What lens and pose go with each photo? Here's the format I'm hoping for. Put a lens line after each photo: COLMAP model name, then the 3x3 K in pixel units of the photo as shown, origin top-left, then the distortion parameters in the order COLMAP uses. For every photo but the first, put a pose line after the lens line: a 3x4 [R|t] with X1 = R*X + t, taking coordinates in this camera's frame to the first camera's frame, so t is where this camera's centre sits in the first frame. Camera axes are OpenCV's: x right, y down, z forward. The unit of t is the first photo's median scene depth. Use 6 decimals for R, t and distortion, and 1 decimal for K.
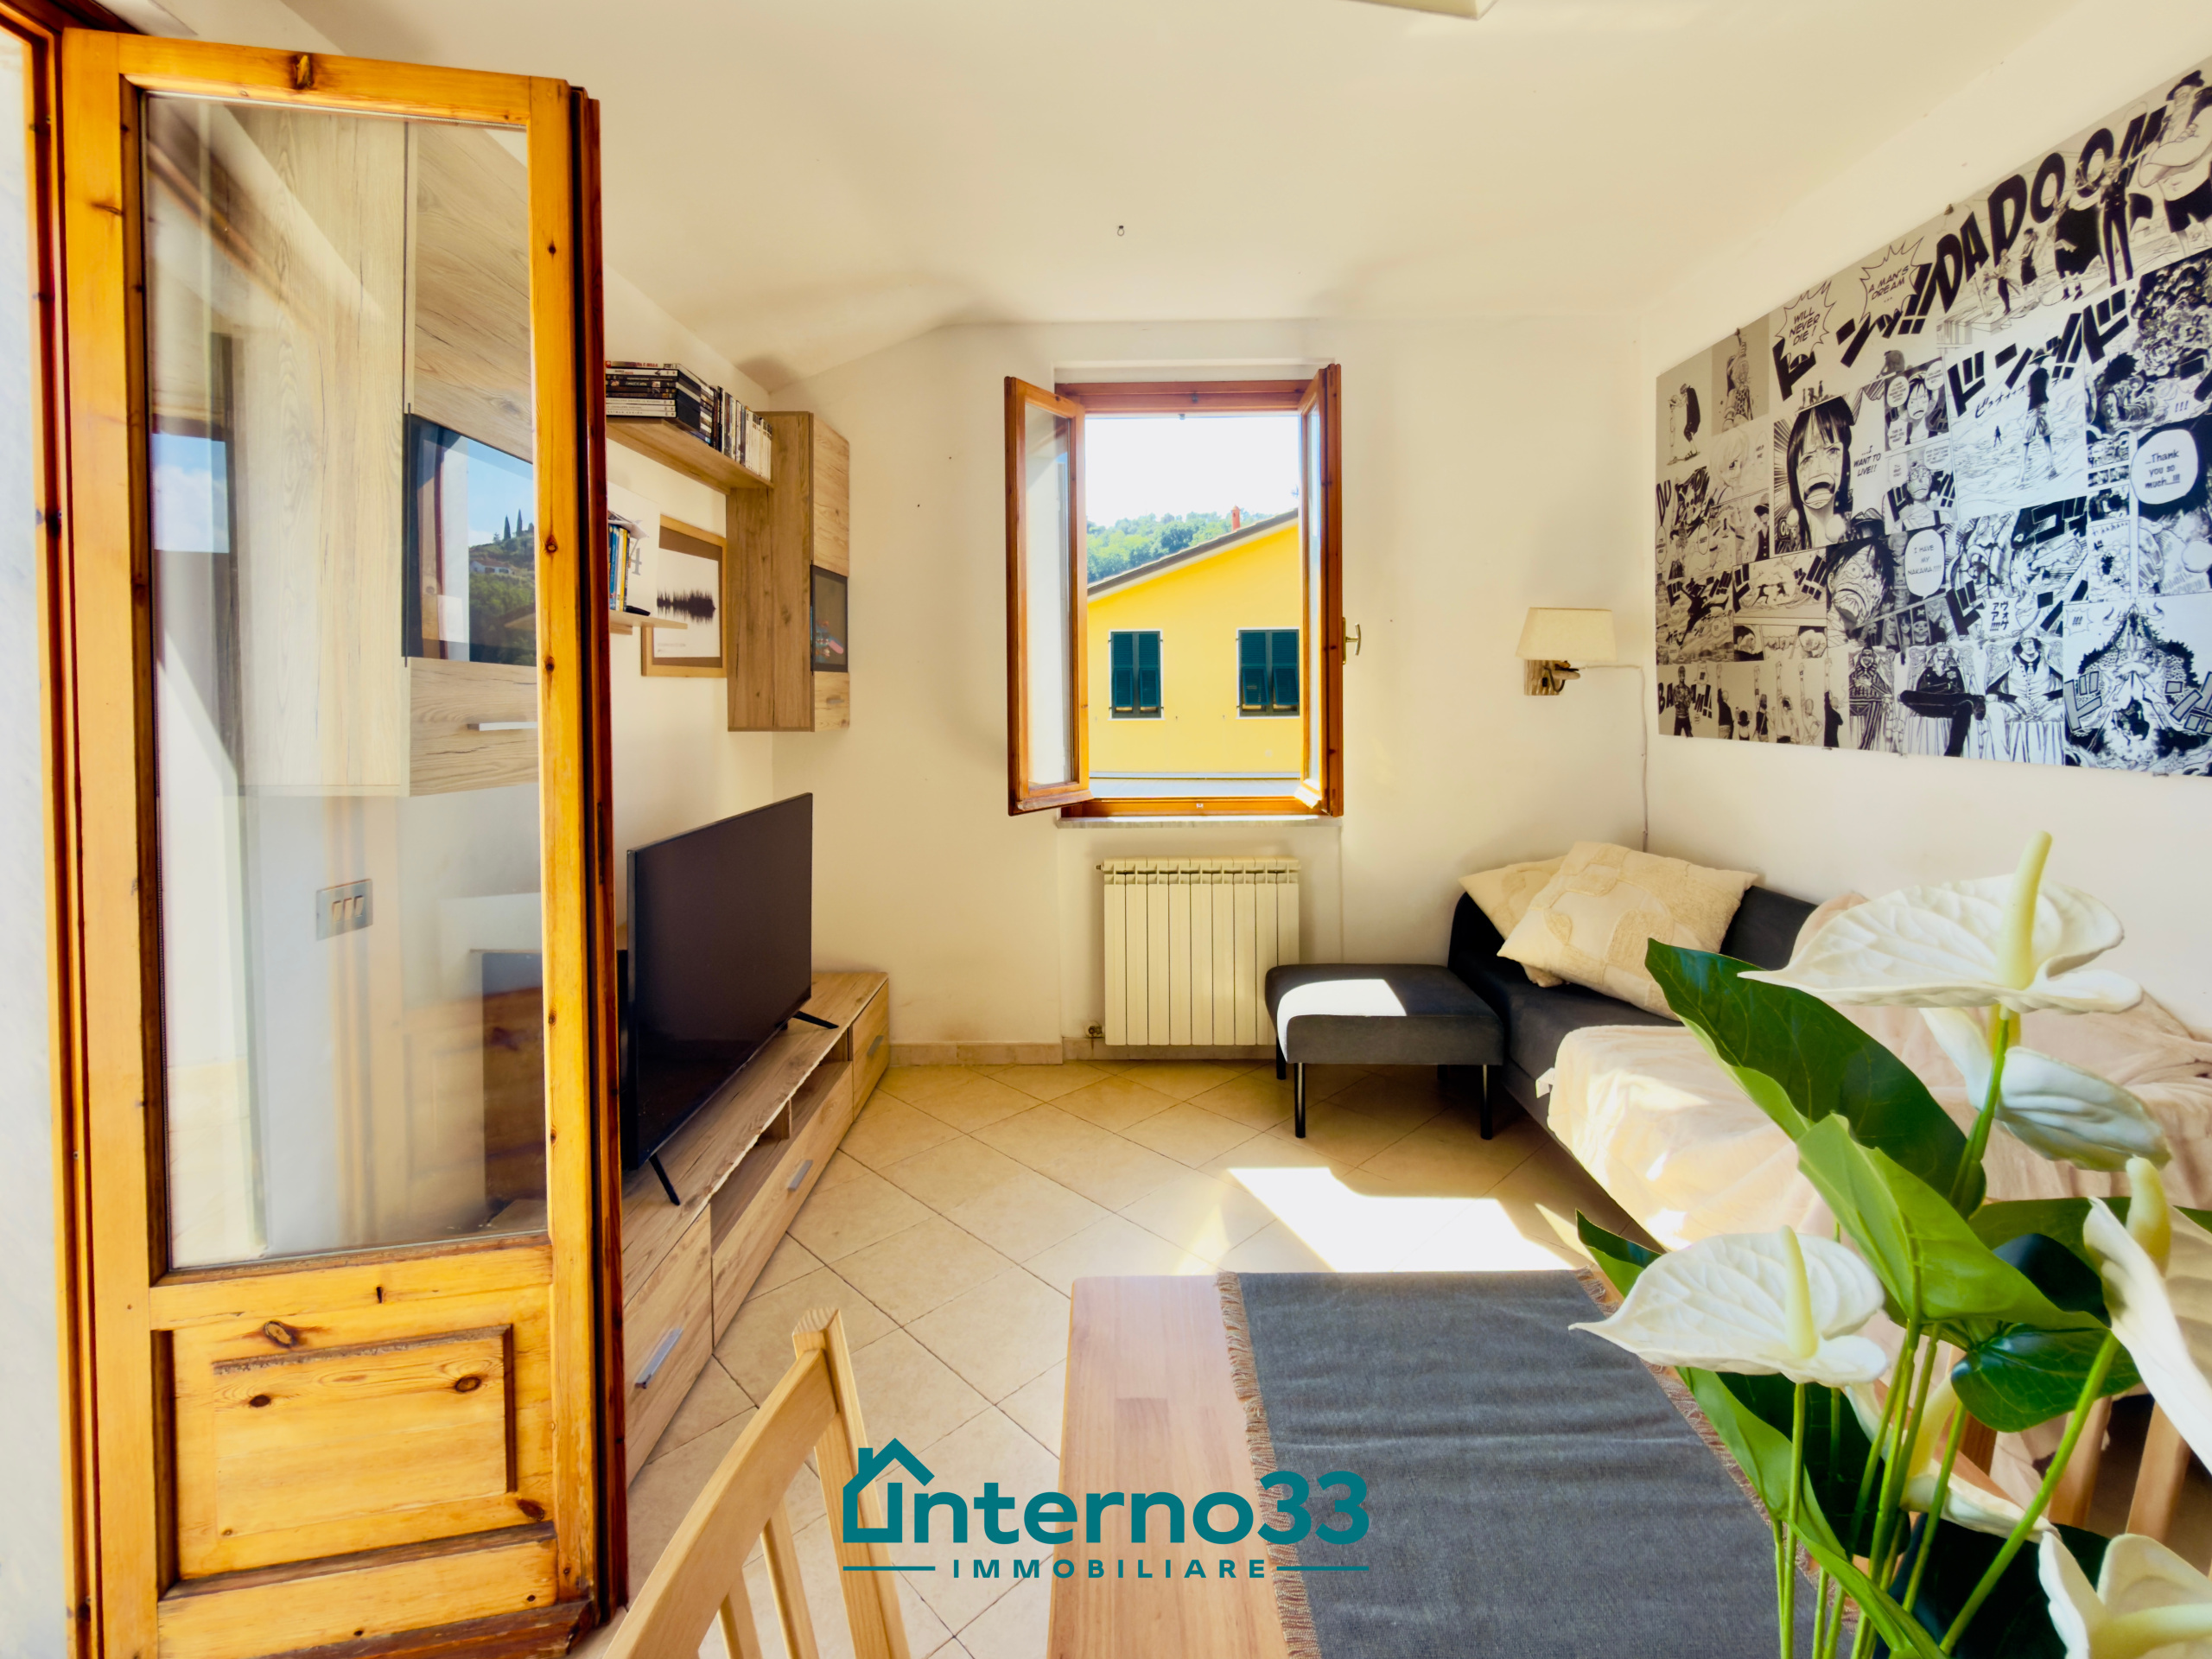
lens RADIAL K [[999.4, 0, 1125.5], [0, 999.4, 700.9], [0, 0, 1]] dist [-0.000654, 0.000165]
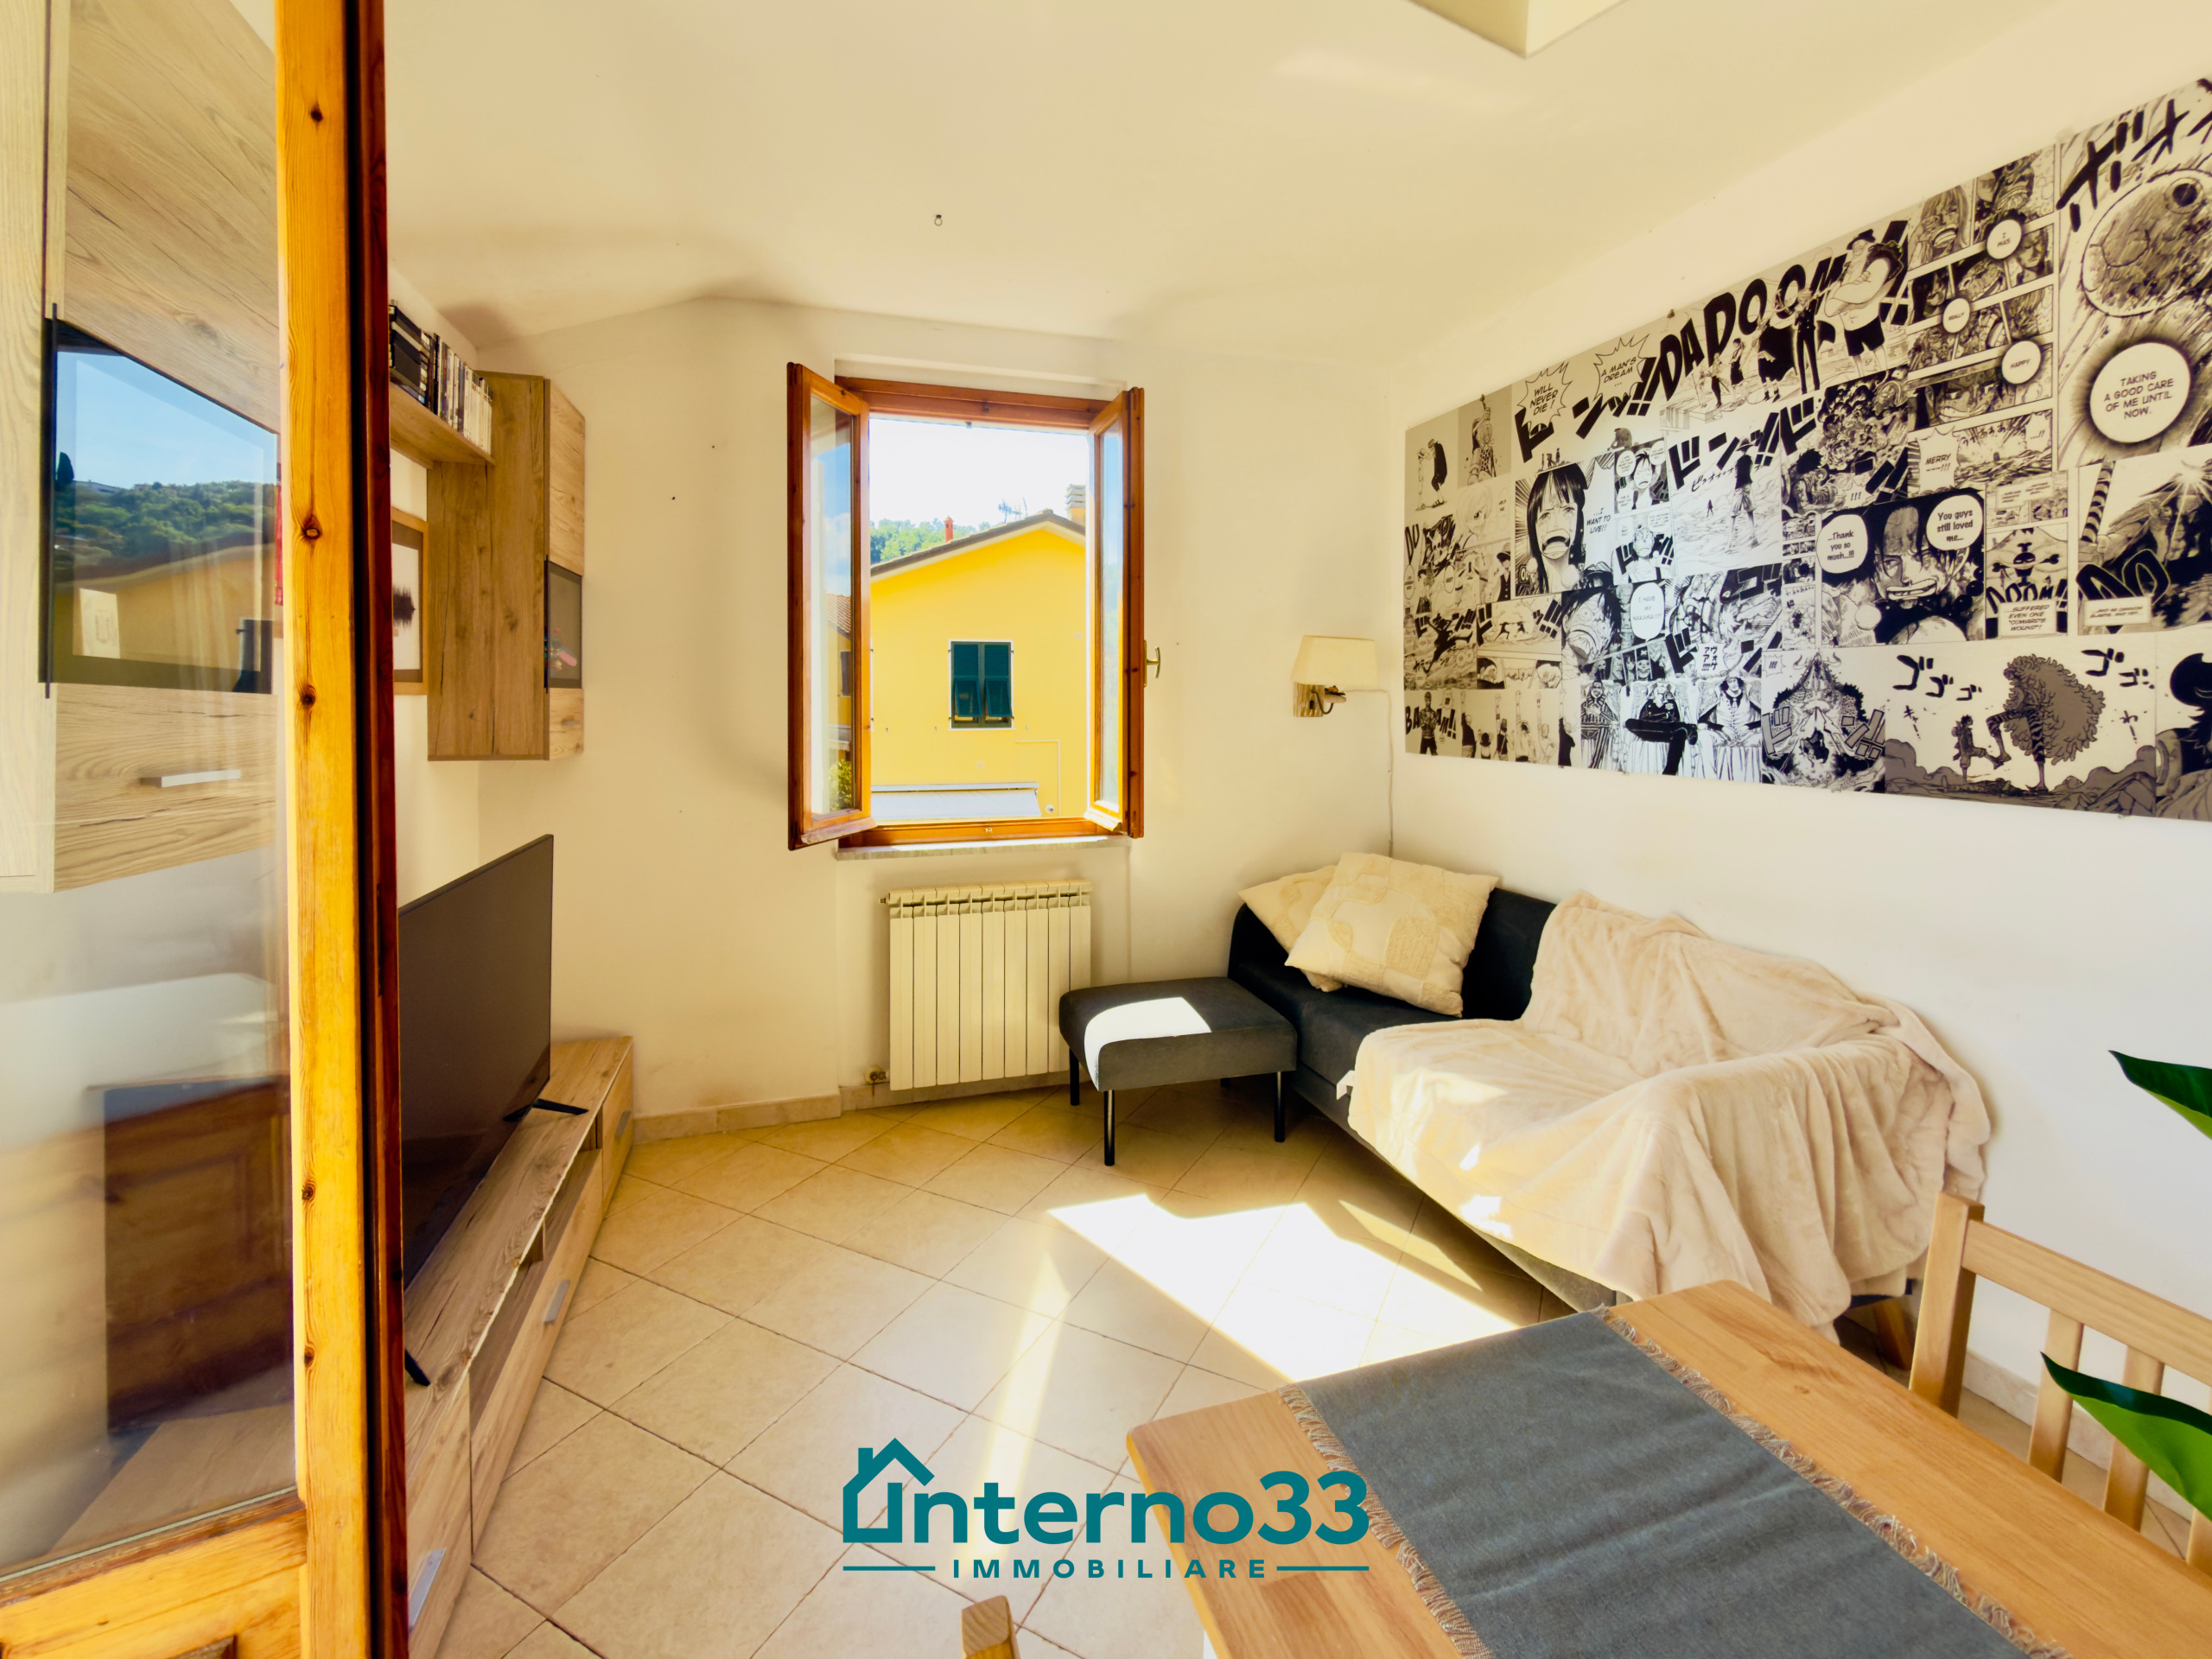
lens RADIAL K [[978.9, 0, 1125.5], [0, 978.9, 709.3], [0, 0, 1]] dist [0.000958, -0.000670]
pose [[0.950165, 0.004924, 0.311709, -0.140676], [-0.004879, 0.999988, -0.000924, -0.017200], [-0.311710, -0.000643, 0.950177, 0.090588]]
